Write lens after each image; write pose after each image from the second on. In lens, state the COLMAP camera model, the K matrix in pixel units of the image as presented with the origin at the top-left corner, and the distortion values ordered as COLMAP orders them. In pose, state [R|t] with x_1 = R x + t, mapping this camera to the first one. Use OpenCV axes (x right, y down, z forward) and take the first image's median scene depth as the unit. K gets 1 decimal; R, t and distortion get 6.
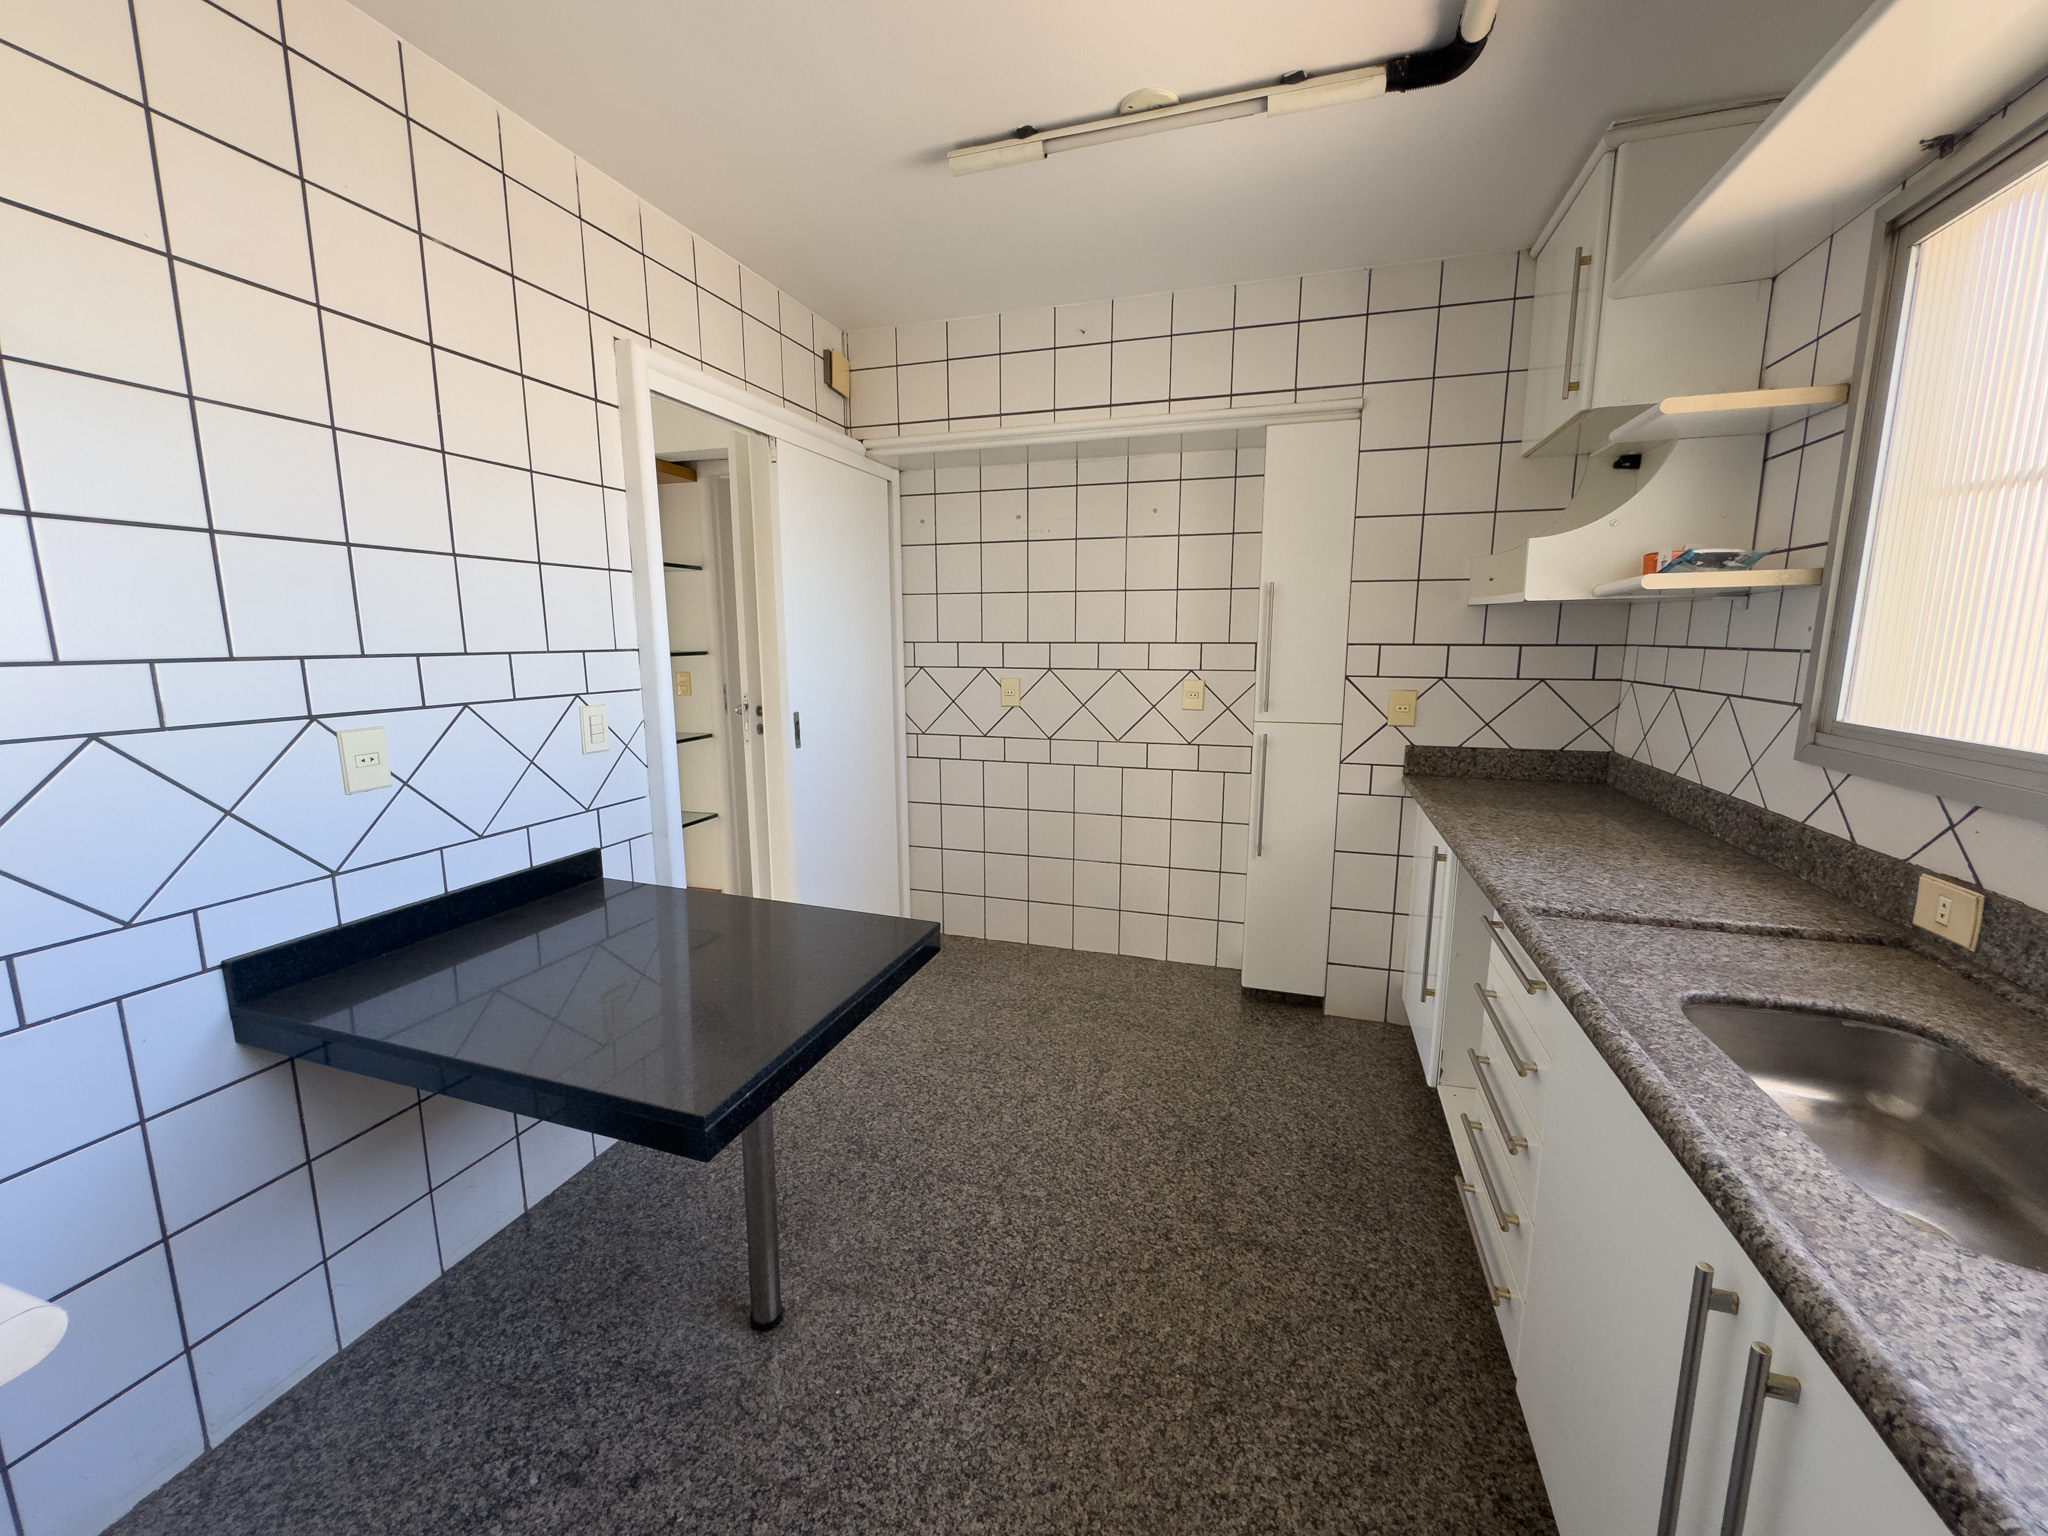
lens RADIAL K [[825.3, 0, 1022.0], [0, 825.3, 769.6], [0, 0, 1]] dist [-0.001694, 0.000163]
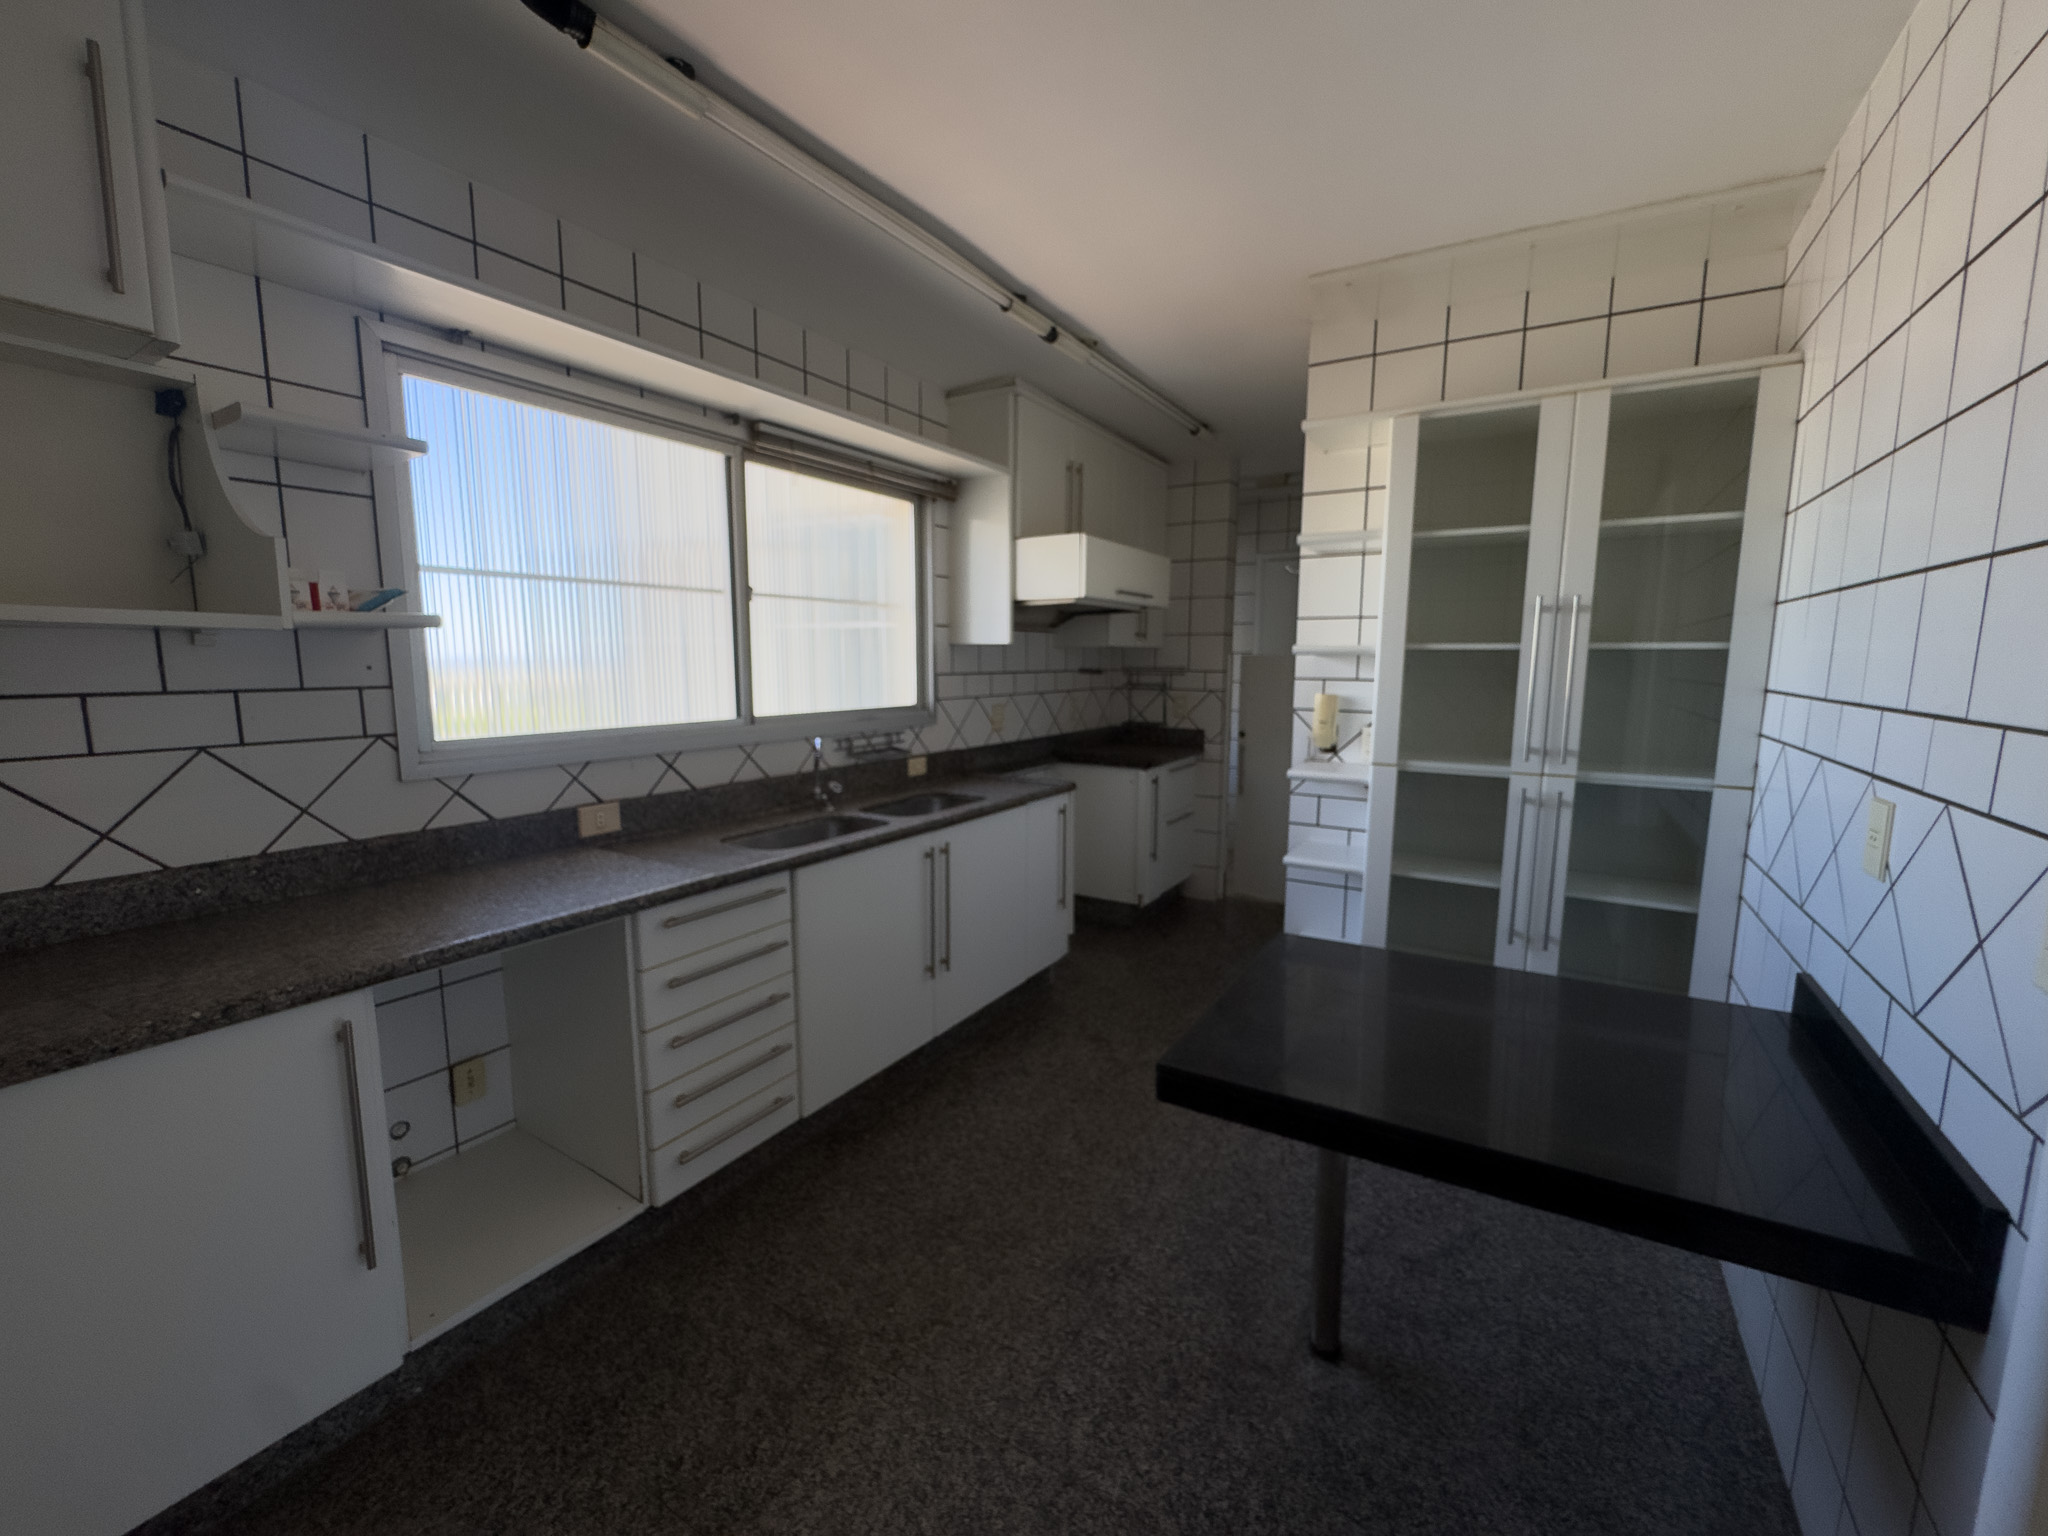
lens RADIAL K [[825.3, 0, 1018.9], [0, 825.3, 763.4], [0, 0, 1]] dist [-0.001694, 0.000163]
pose [[-0.969579, -0.031016, 0.242806, -0.146622], [0.040234, 0.958254, 0.283073, -0.281282], [-0.241450, 0.284231, -0.927855, 1.590045]]
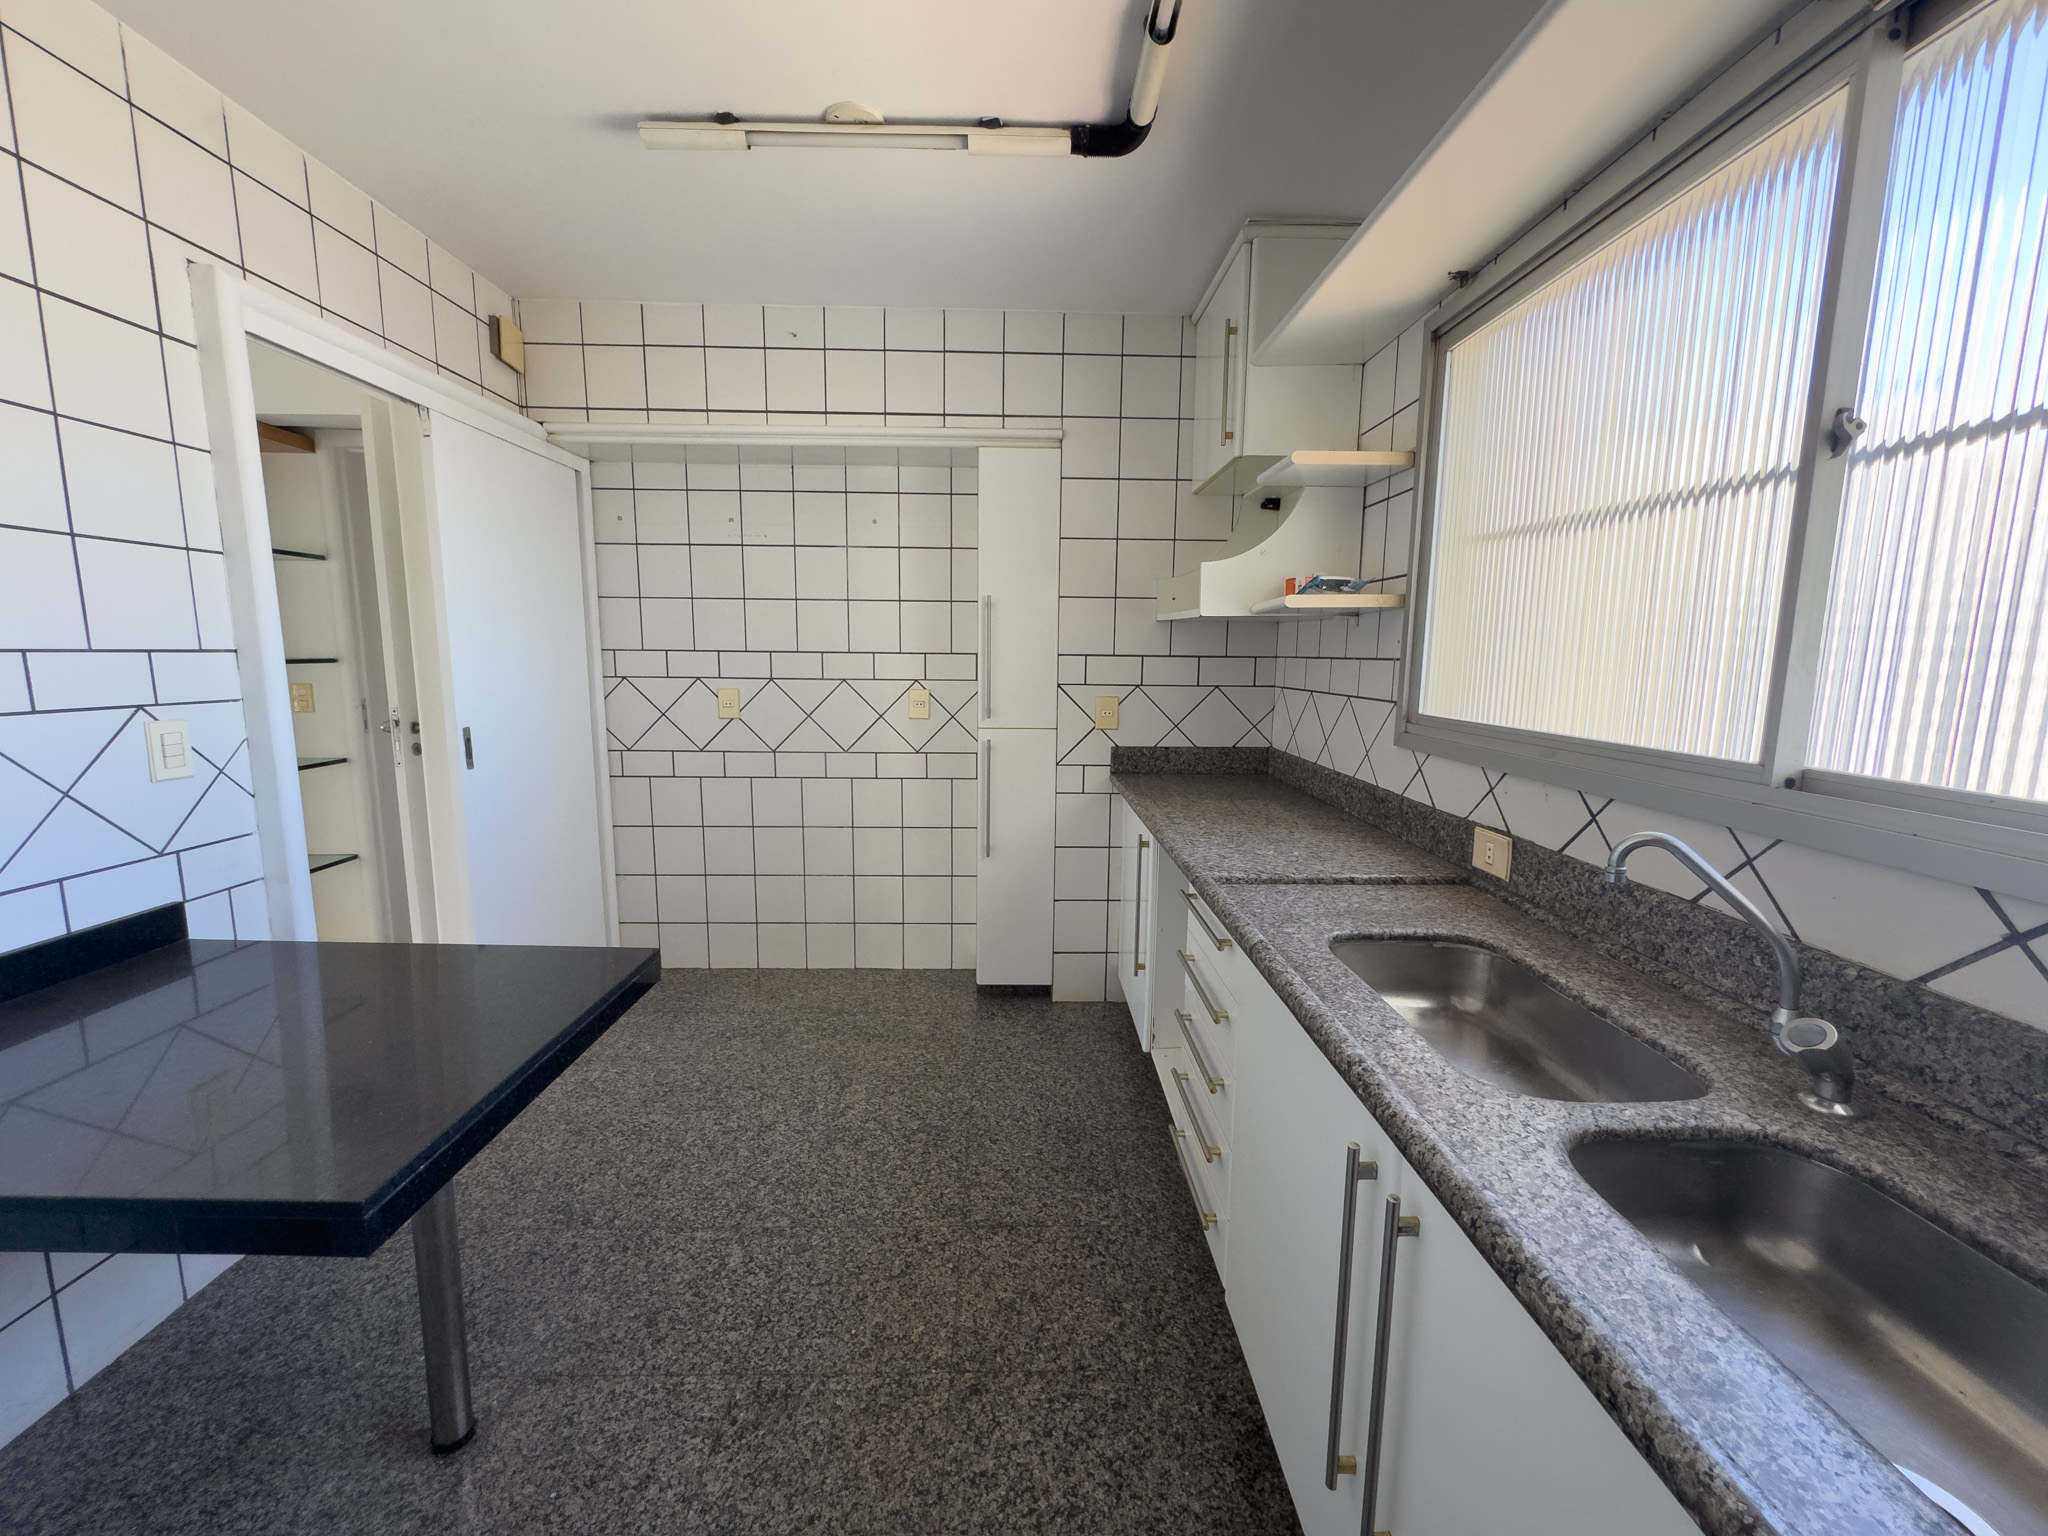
lens RADIAL K [[825.3, 0, 1026.7], [0, 825.3, 768.1], [0, 0, 1]] dist [-0.001694, 0.000163]
pose [[0.944456, -0.035236, 0.326745, -0.005404], [0.041684, 0.999049, -0.012752, 0.013269], [-0.325985, 0.025663, 0.945027, -0.006834]]
